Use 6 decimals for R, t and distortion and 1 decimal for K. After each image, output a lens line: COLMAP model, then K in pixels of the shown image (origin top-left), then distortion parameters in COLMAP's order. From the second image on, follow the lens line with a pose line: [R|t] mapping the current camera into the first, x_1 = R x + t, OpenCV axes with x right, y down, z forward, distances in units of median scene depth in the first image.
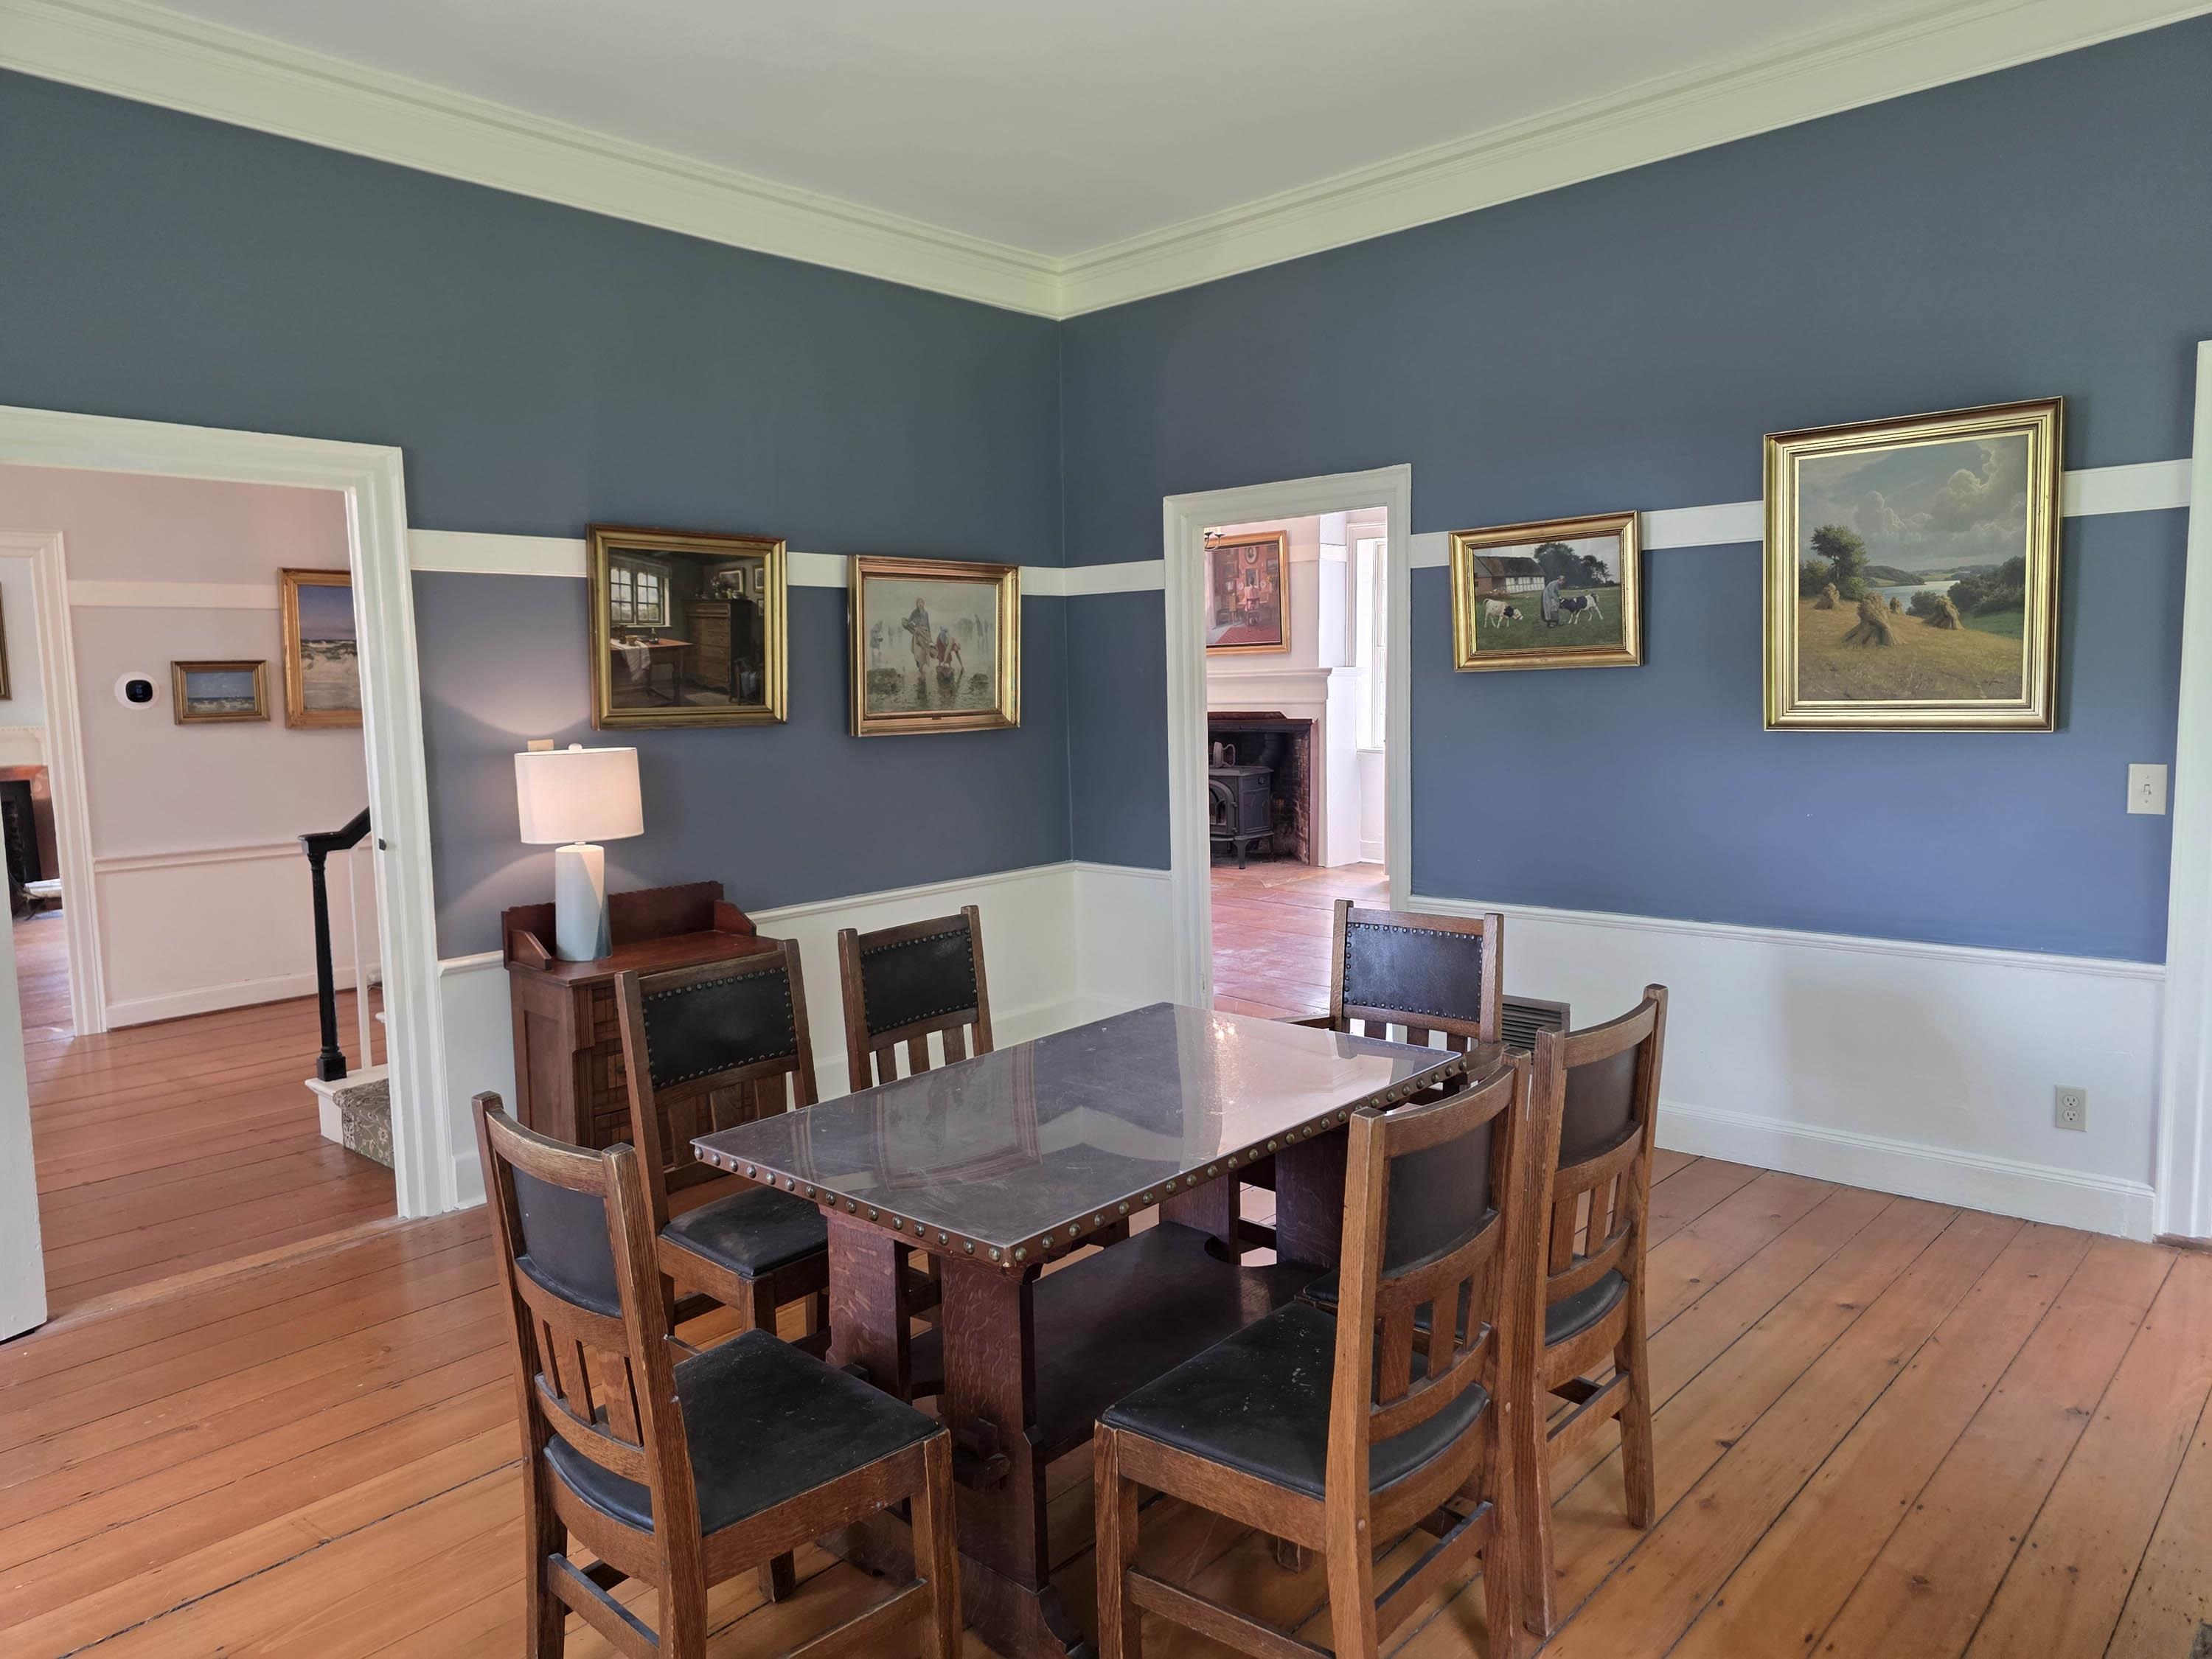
lens RADIAL K [[1481.3, 0, 1106.0], [0, 1481.3, 829.5], [0, 0, 1]] dist [0.087865, -0.084855]
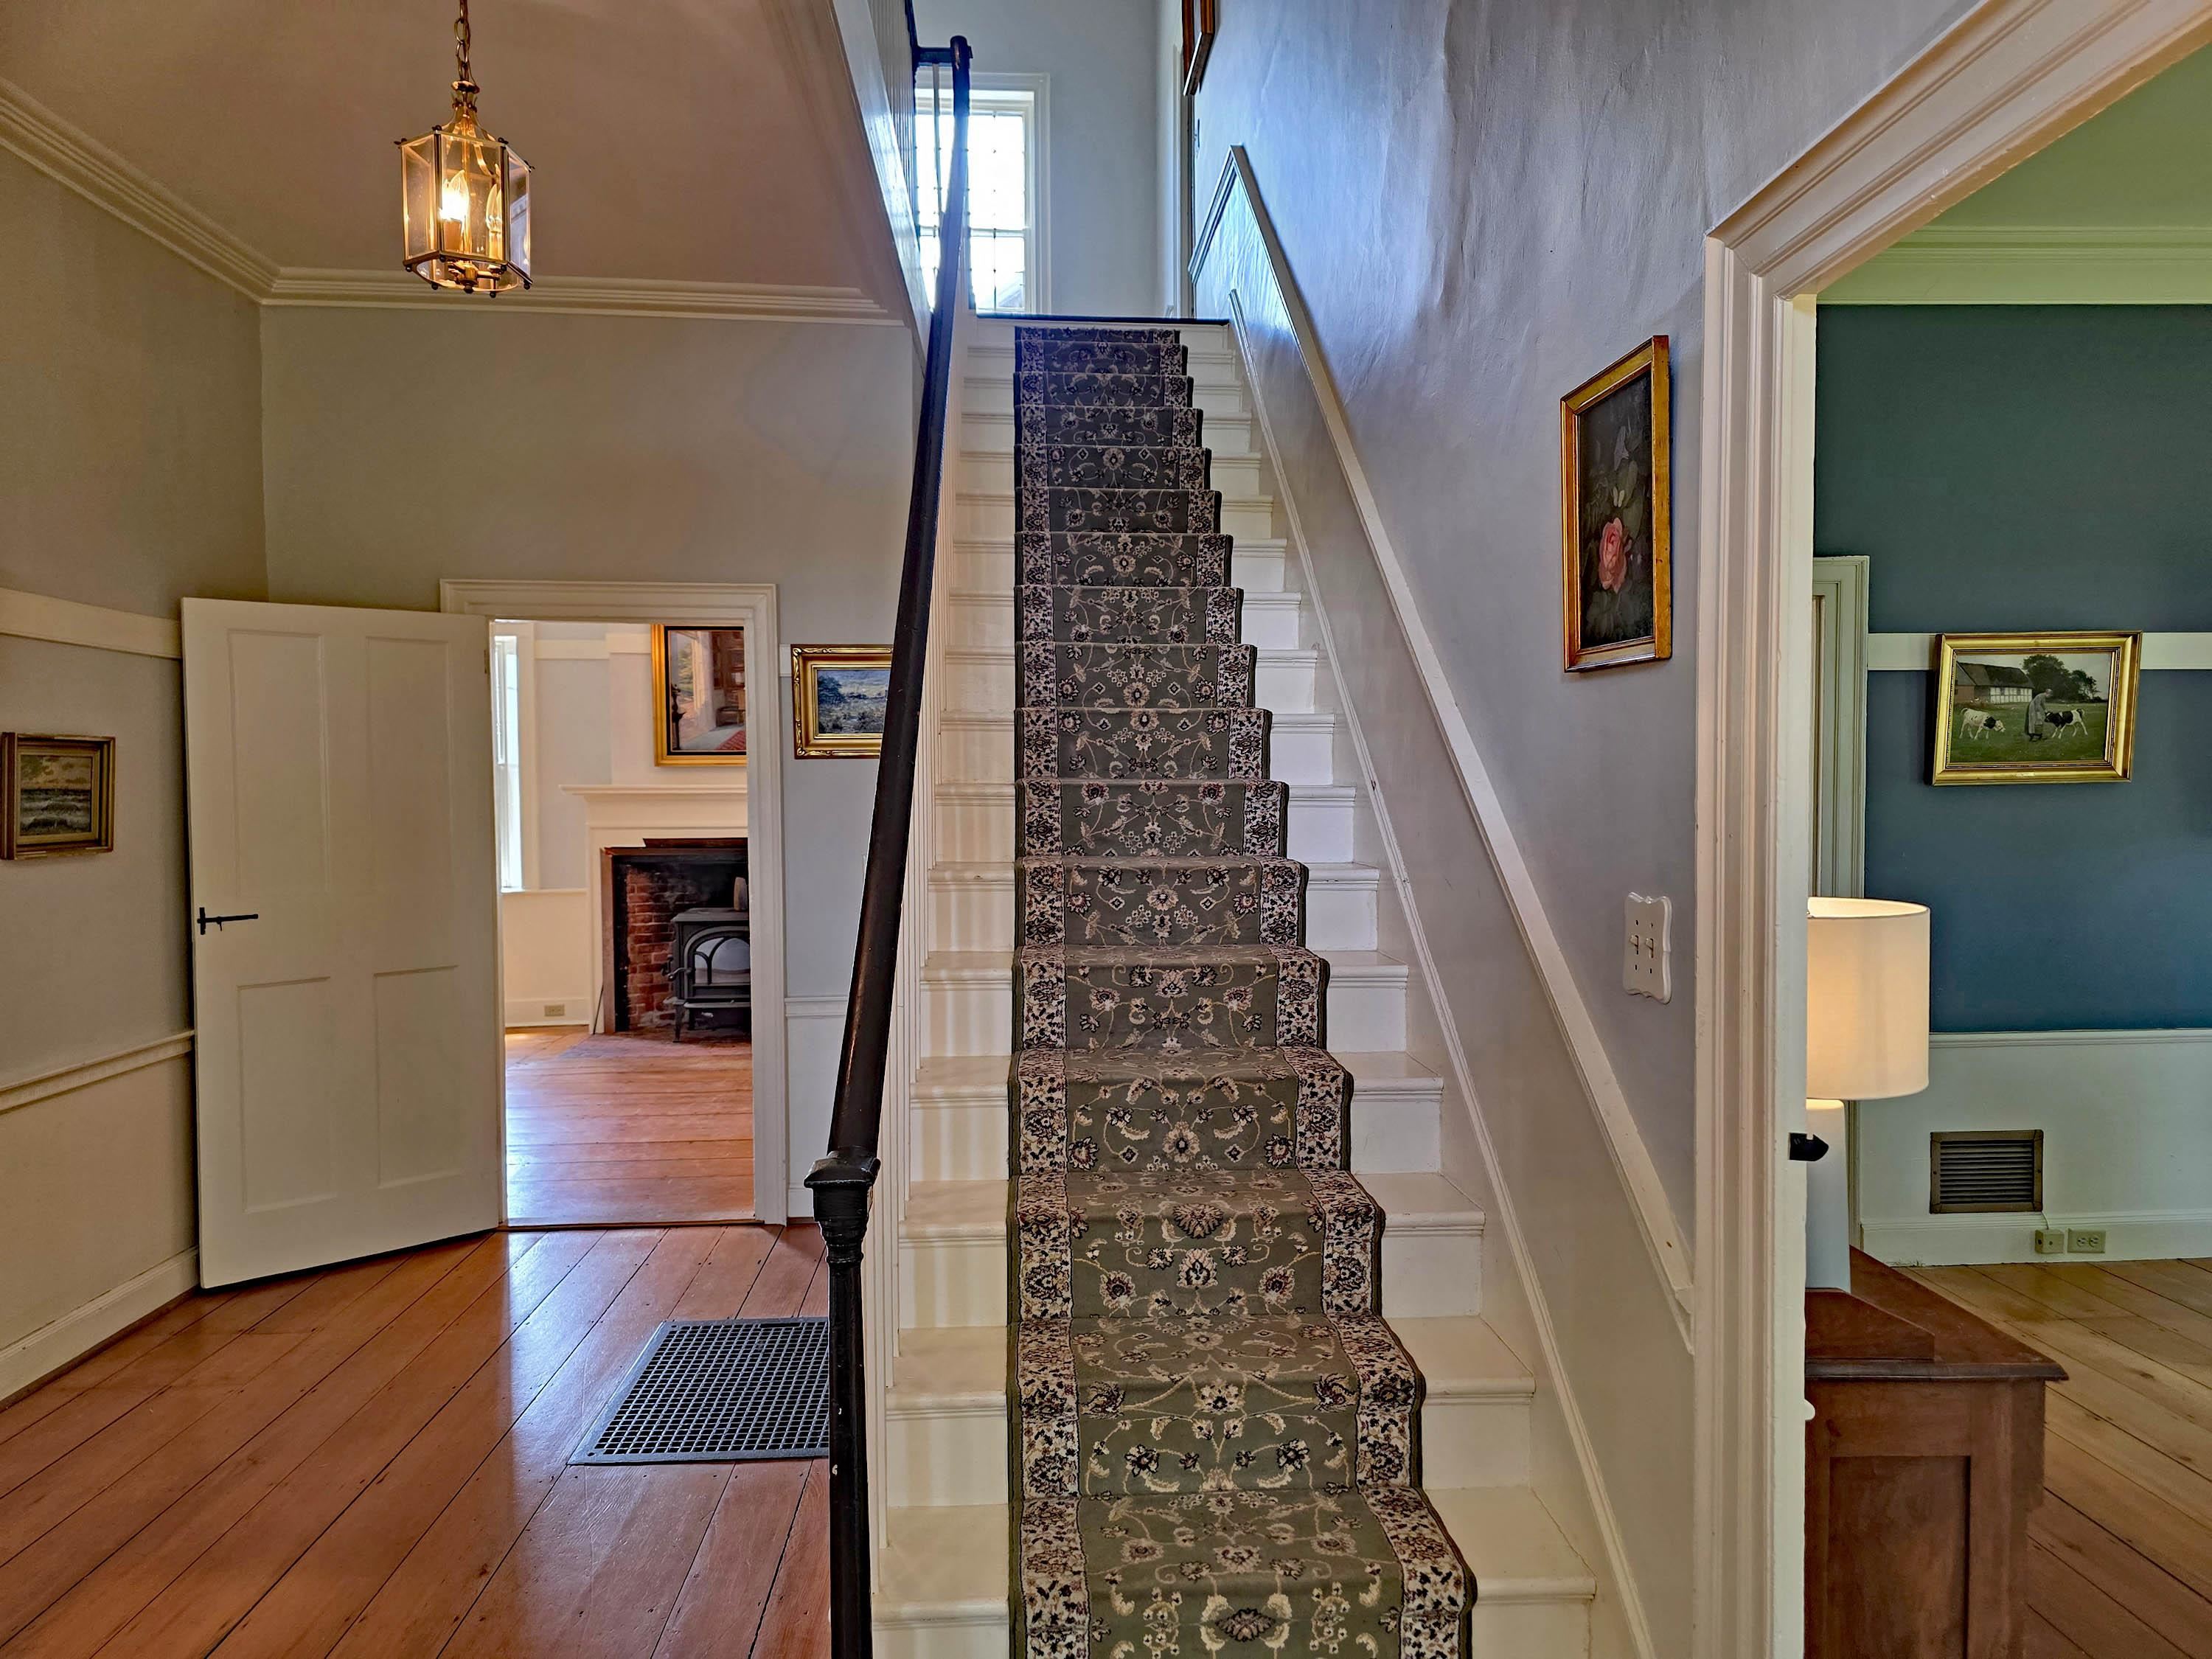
lens RADIAL K [[1481.3, 0, 1106.0], [0, 1481.3, 829.5], [0, 0, 1]] dist [0.087865, -0.084855]
pose [[0.703935, -0.009698, 0.710199, -0.868080], [0.064467, 0.996652, -0.050288, -0.071067], [-0.707333, 0.081184, 0.702203, 0.781794]]
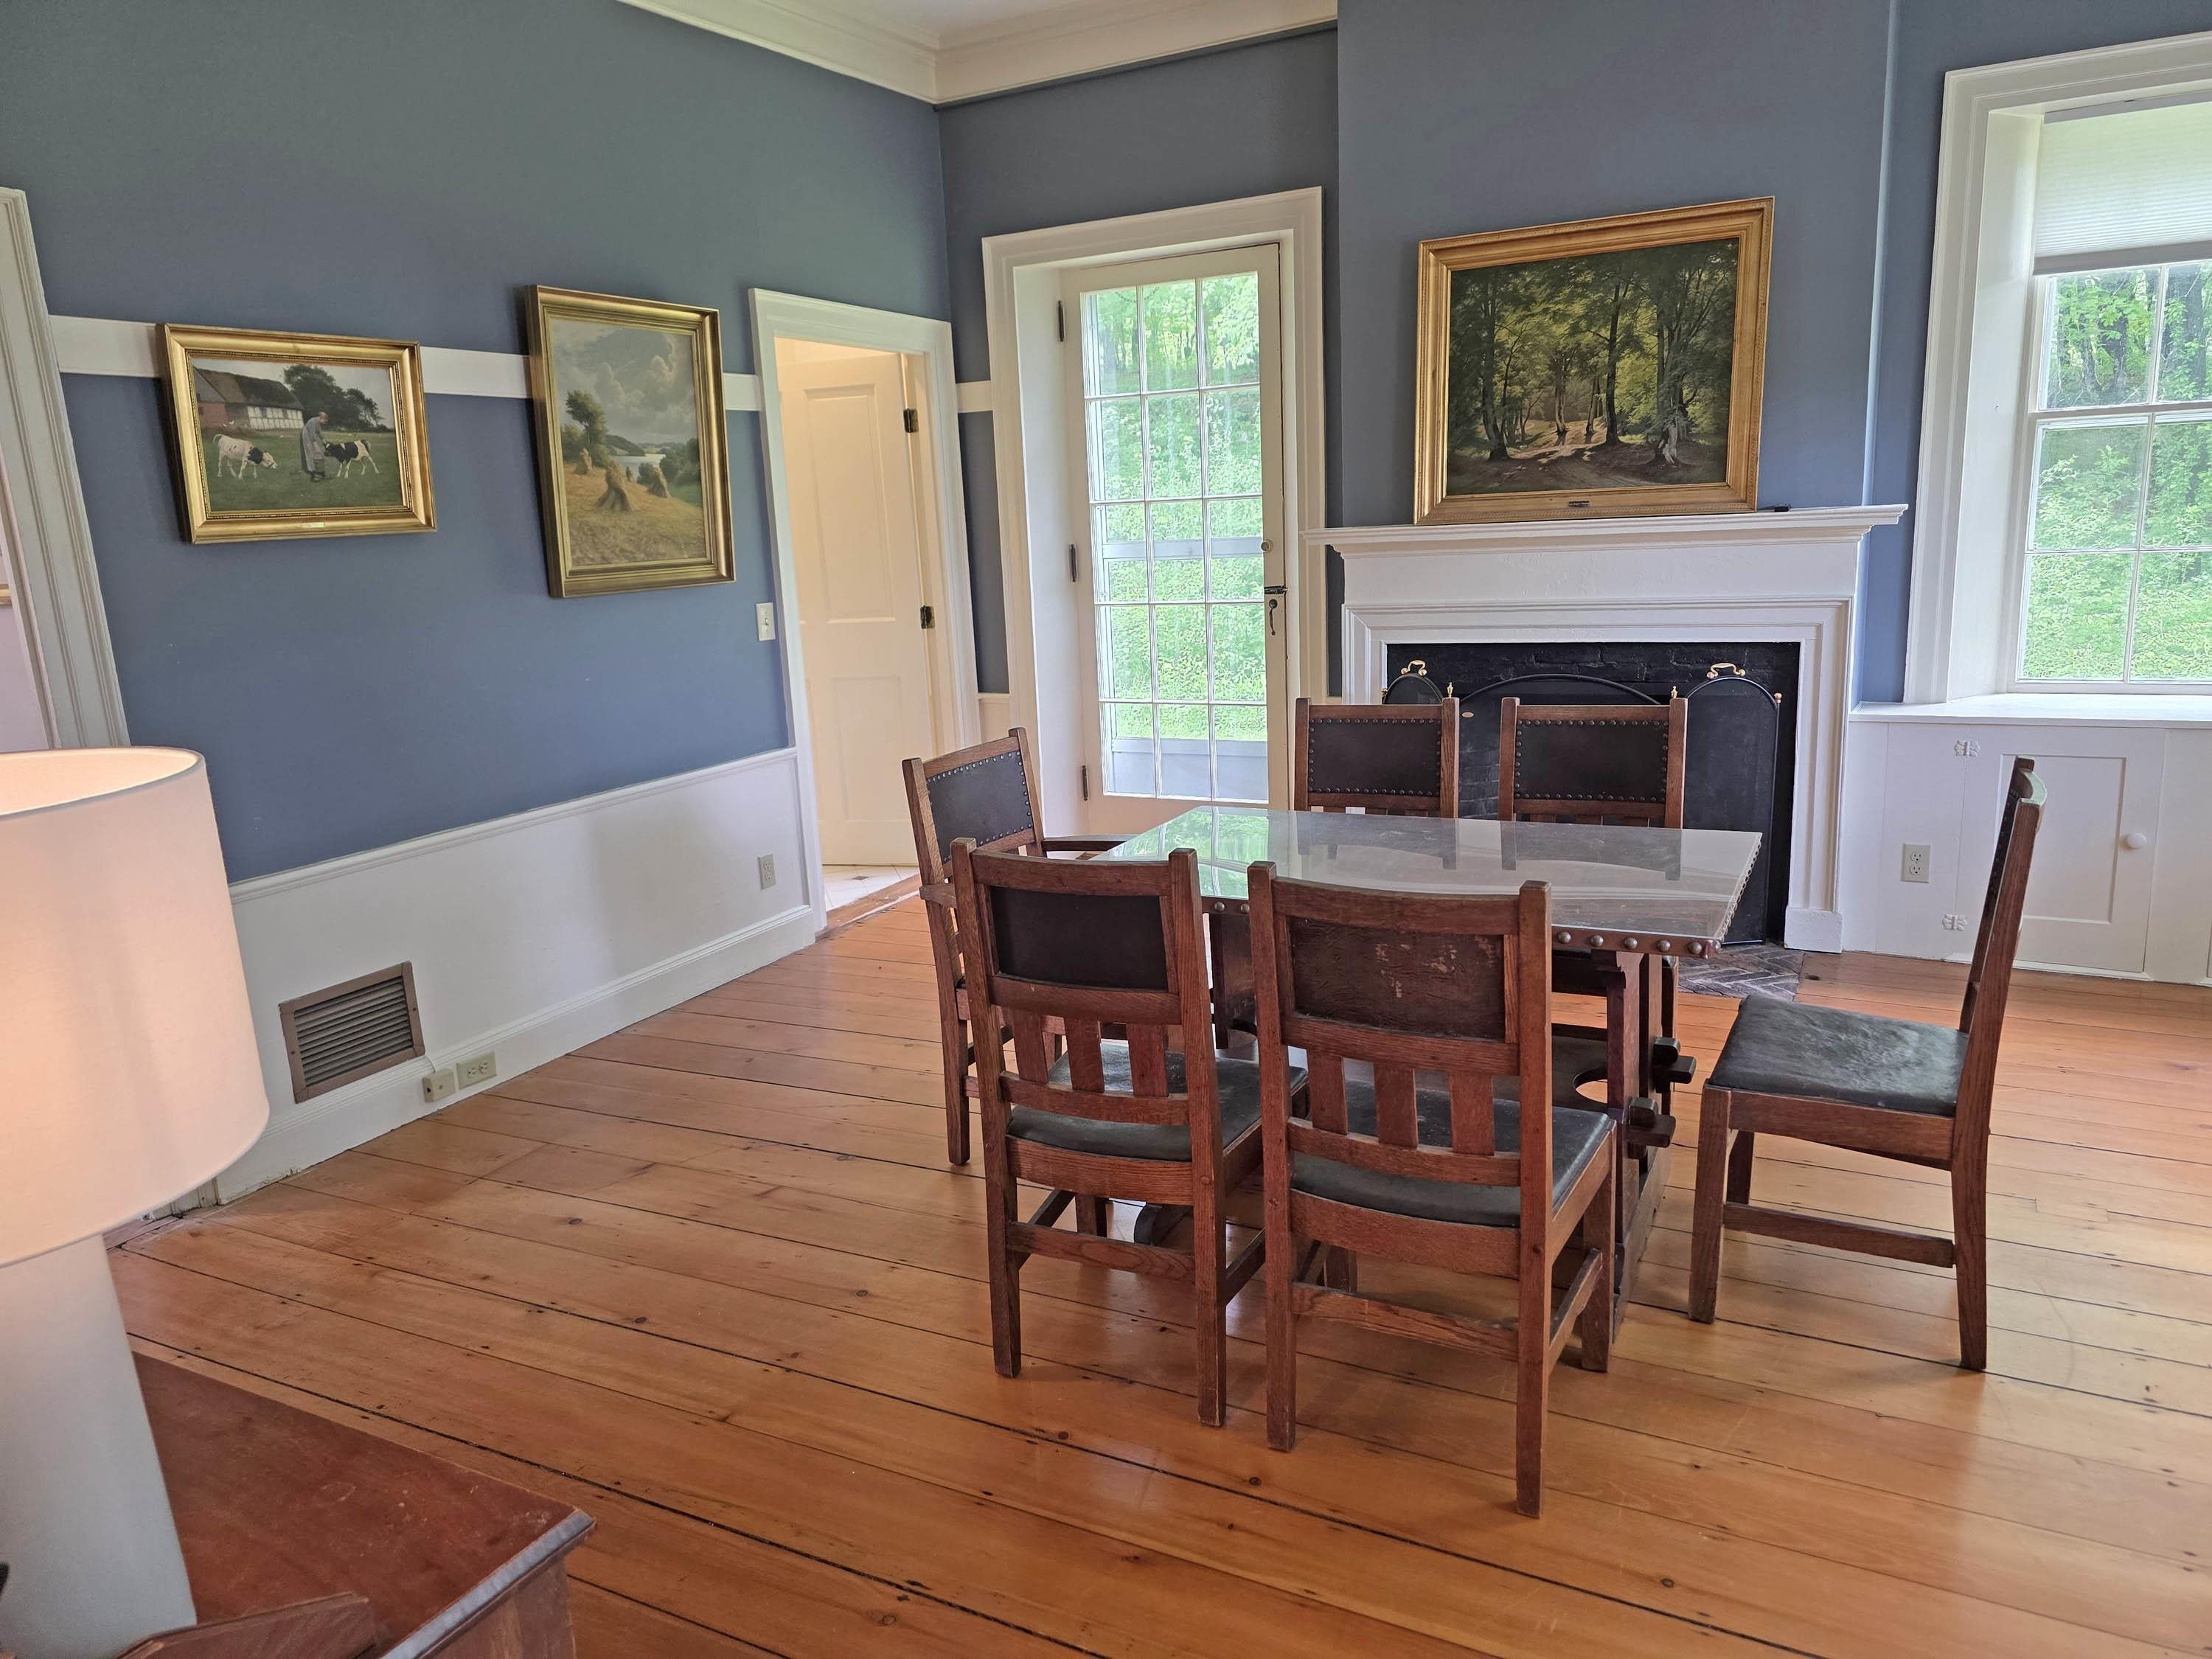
lens RADIAL K [[1471.6, 0, 1150.9], [0, 1471.6, 831.9], [0, 0, 1]] dist [0.003064, -0.002695]
pose [[-0.275531, -0.173788, 0.945452, -0.574399], [0.146658, 0.964409, 0.220013, -0.070387], [-0.950039, 0.199279, -0.240238, 0.859474]]
